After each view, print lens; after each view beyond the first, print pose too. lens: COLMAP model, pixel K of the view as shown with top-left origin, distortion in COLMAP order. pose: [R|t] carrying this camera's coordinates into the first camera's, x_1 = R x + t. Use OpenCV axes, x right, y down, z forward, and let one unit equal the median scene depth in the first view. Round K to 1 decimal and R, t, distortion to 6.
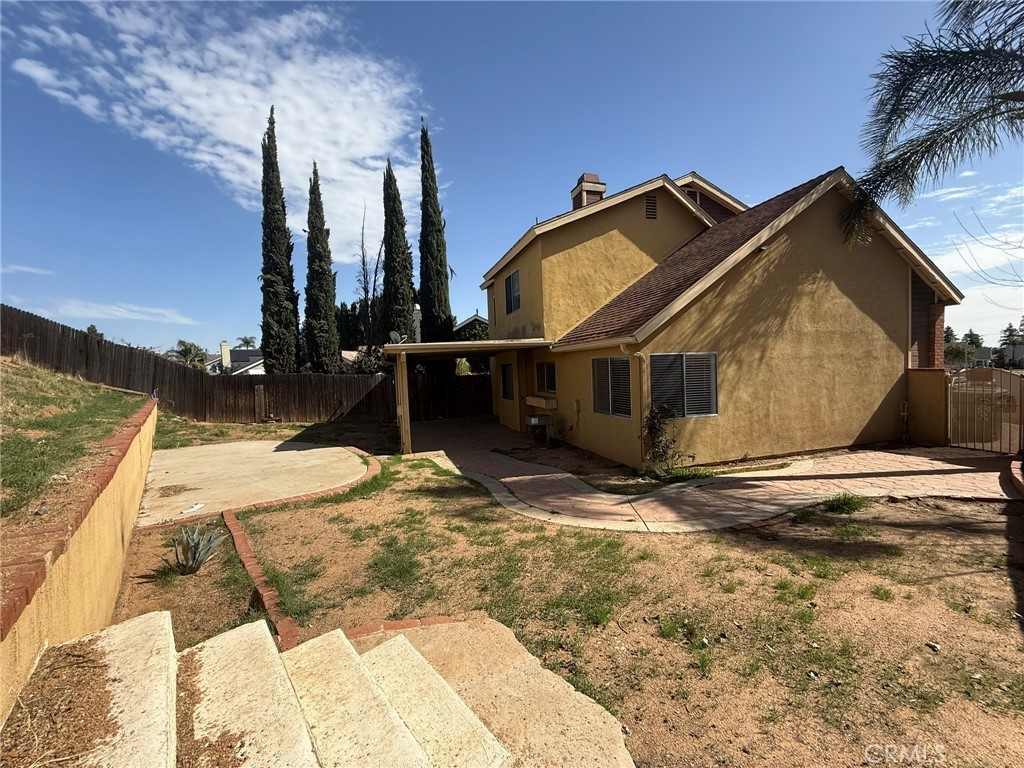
lens RADIAL K [[407.6, 0, 509.5], [0, 407.6, 385.6], [0, 0, 1]] dist [0.000509, 0.000259]
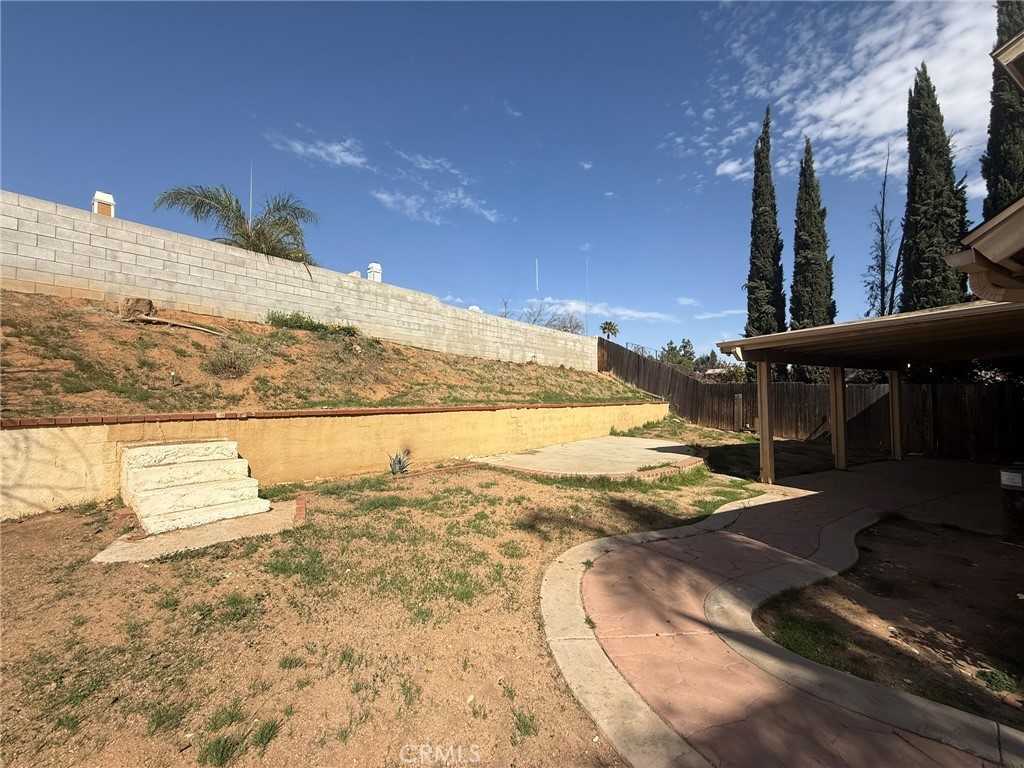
lens RADIAL K [[409.0, 0, 509.3], [0, 409.0, 379.6], [0, 0, 1]] dist [-0.001229, 0.000046]
pose [[0.192499, -0.011213, -0.981233, 0.255190], [-0.042774, 0.998888, -0.019806, 0.007604], [0.980364, 0.045784, 0.191806, 0.242958]]
